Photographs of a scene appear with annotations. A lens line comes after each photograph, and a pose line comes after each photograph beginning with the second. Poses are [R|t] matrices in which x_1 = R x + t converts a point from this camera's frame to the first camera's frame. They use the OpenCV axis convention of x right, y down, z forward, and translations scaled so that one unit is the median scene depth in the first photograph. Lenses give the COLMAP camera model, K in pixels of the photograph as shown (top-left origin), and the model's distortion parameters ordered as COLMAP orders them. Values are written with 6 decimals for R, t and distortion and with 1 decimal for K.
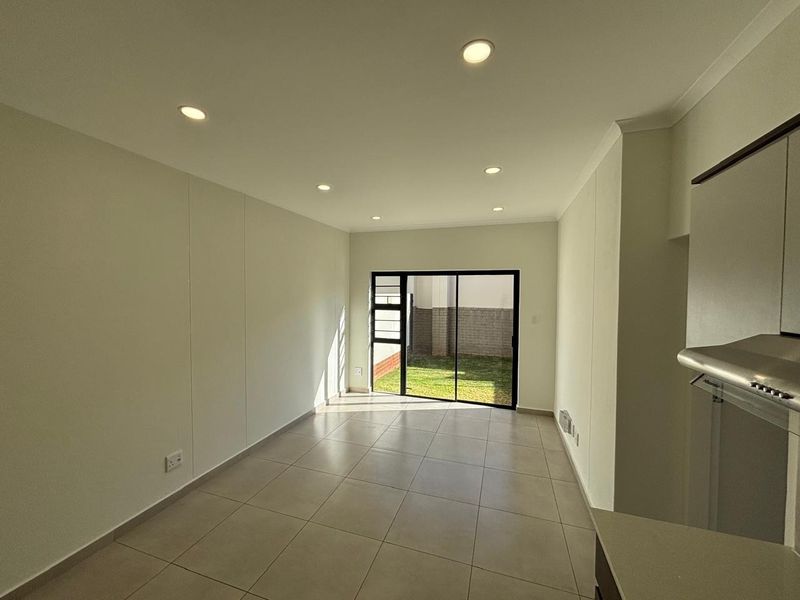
lens RADIAL K [[321.2, 0, 400.0], [0, 321.2, 300.0], [0, 0, 1]] dist [0.000106, -0.000241]
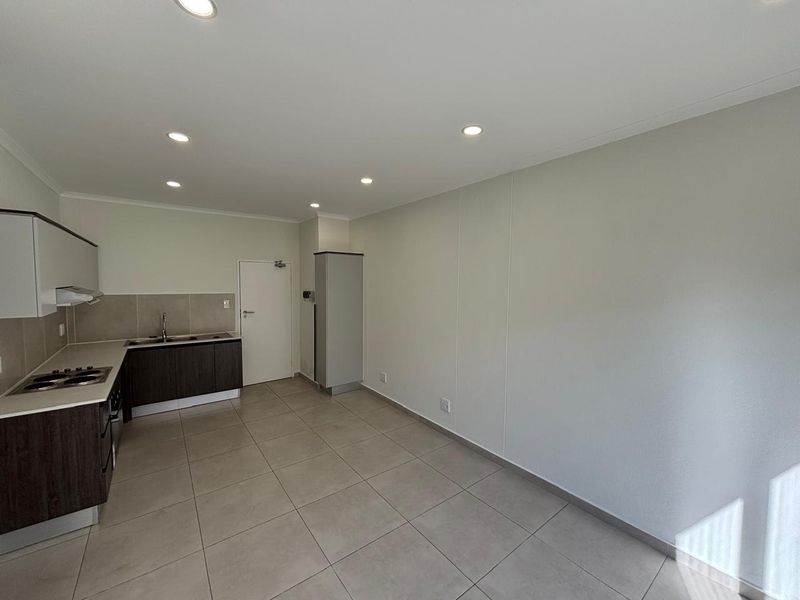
lens RADIAL K [[321.2, 0, 400.0], [0, 321.2, 300.0], [0, 0, 1]] dist [0.000106, -0.000241]
pose [[-0.564486, 0.031981, -0.824823, 0.265559], [-0.040891, 0.996939, 0.066640, -0.018148], [0.824429, 0.071345, -0.561450, 0.786064]]
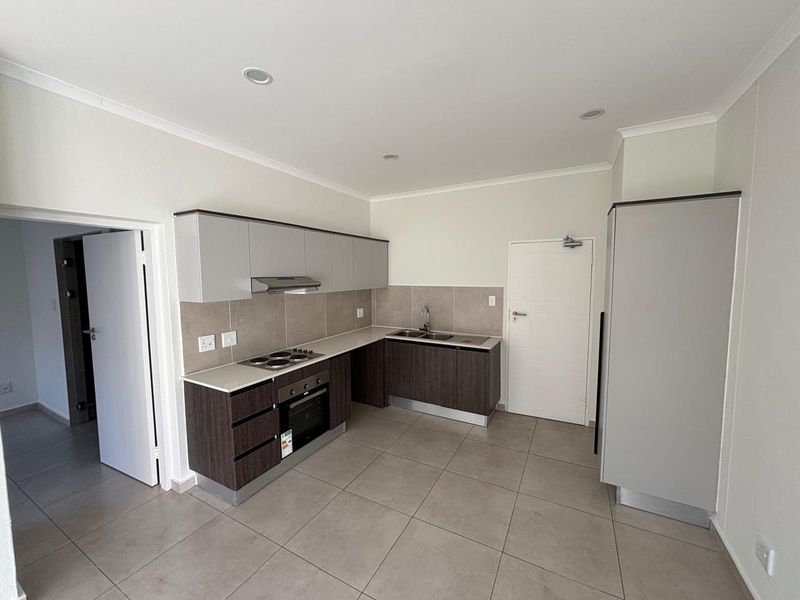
lens RADIAL K [[321.2, 0, 400.0], [0, 321.2, 300.0], [0, 0, 1]] dist [0.000106, -0.000241]
pose [[-0.982496, -0.018720, 0.185340, -0.145624], [0.002381, 0.993594, 0.112982, -0.007145], [-0.186268, 0.111446, -0.976158, 0.592959]]
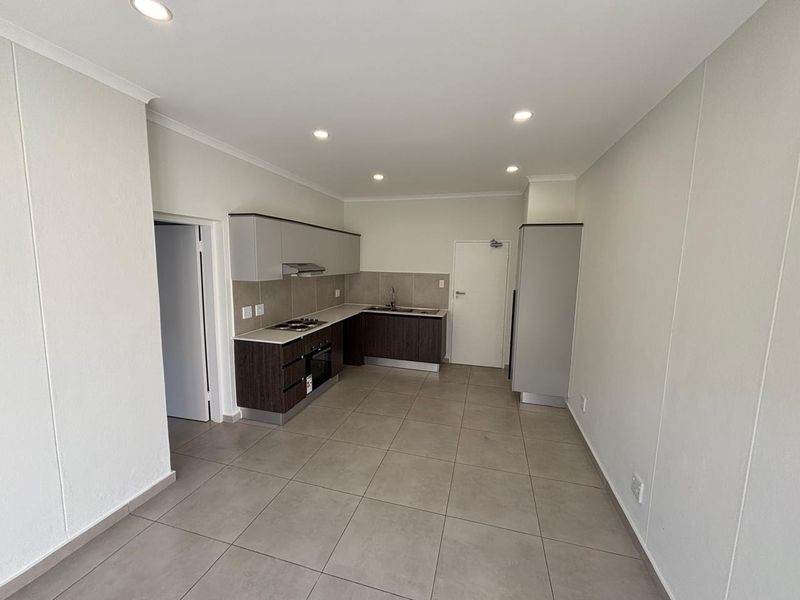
lens RADIAL K [[321.2, 0, 400.0], [0, 321.2, 300.0], [0, 0, 1]] dist [0.000106, -0.000241]
pose [[-0.998754, -0.022629, -0.044468, -0.045358], [-0.029139, 0.987997, 0.151701, -0.019406], [0.040501, 0.152808, -0.987426, 0.825372]]
